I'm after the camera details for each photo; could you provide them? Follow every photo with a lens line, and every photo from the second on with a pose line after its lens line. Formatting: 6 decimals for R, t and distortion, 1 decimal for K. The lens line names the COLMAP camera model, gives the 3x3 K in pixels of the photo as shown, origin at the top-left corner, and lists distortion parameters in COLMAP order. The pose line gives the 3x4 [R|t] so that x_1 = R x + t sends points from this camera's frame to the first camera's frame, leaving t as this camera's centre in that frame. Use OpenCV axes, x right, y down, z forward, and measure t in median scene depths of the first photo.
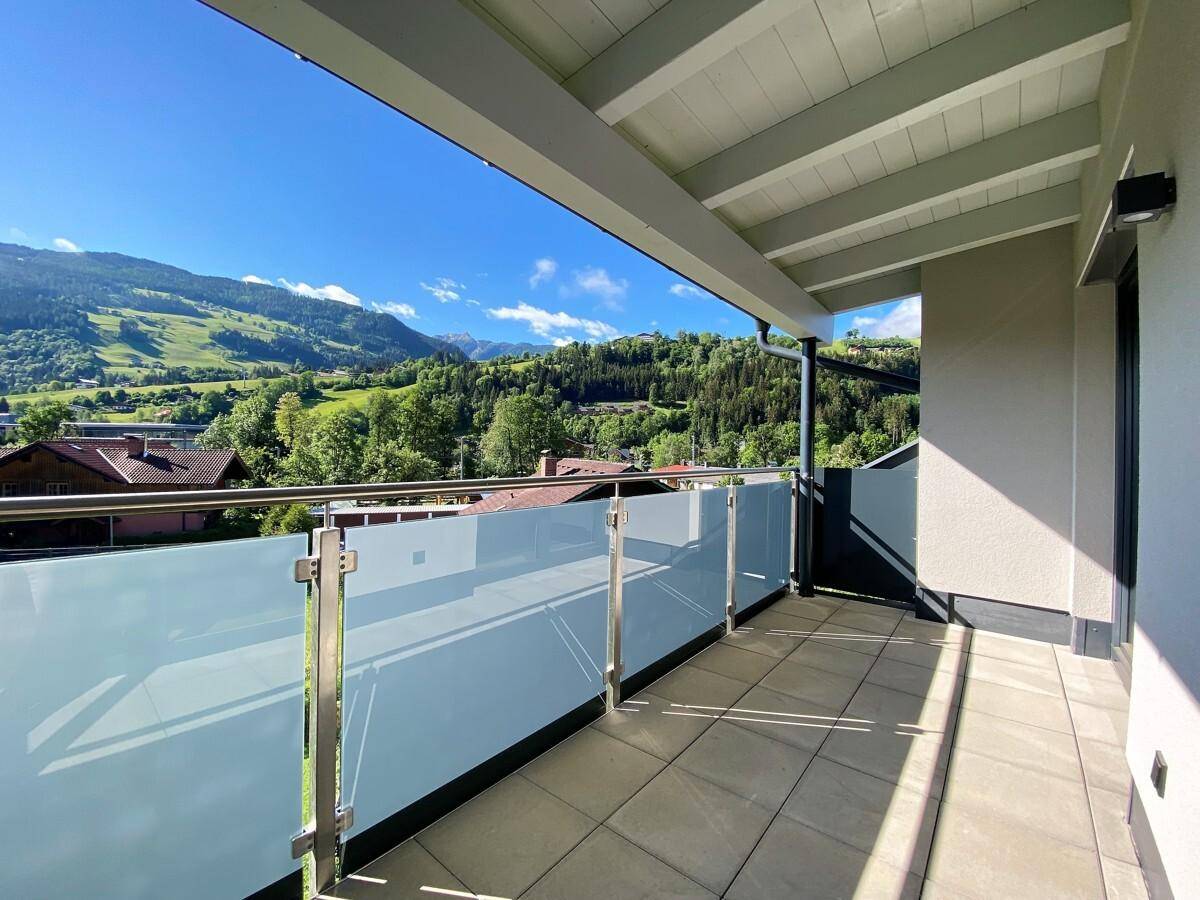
lens RADIAL K [[492.2, 0, 606.3], [0, 492.2, 449.8], [0, 0, 1]] dist [0.009253, -0.018675]
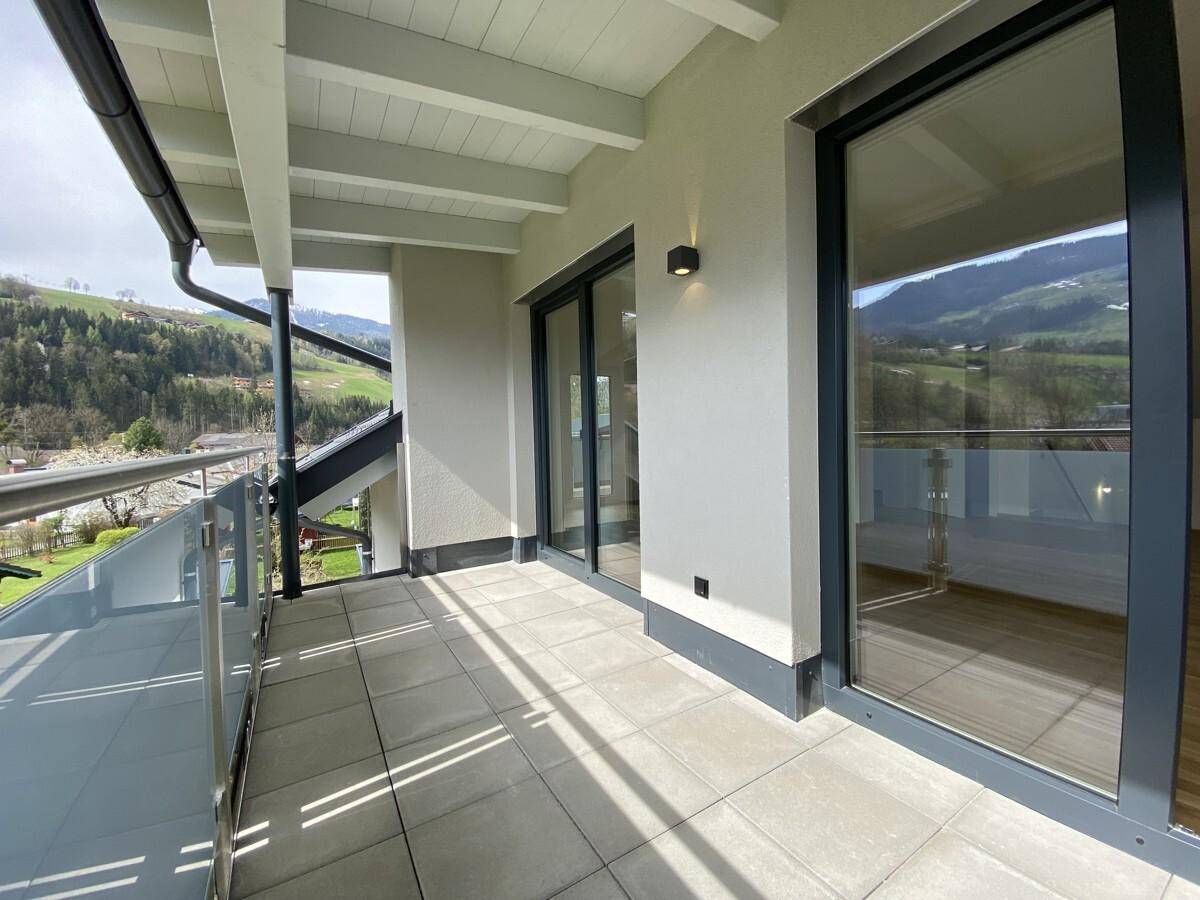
lens RADIAL K [[485.6, 0, 608.2], [0, 485.6, 450.7], [0, 0, 1]] dist [0.023517, -0.025312]
pose [[0.329614, -0.061660, 0.942100, -0.166943], [0.030642, 0.998038, 0.054600, 0.012684], [-0.943618, 0.010871, 0.330857, 0.178781]]
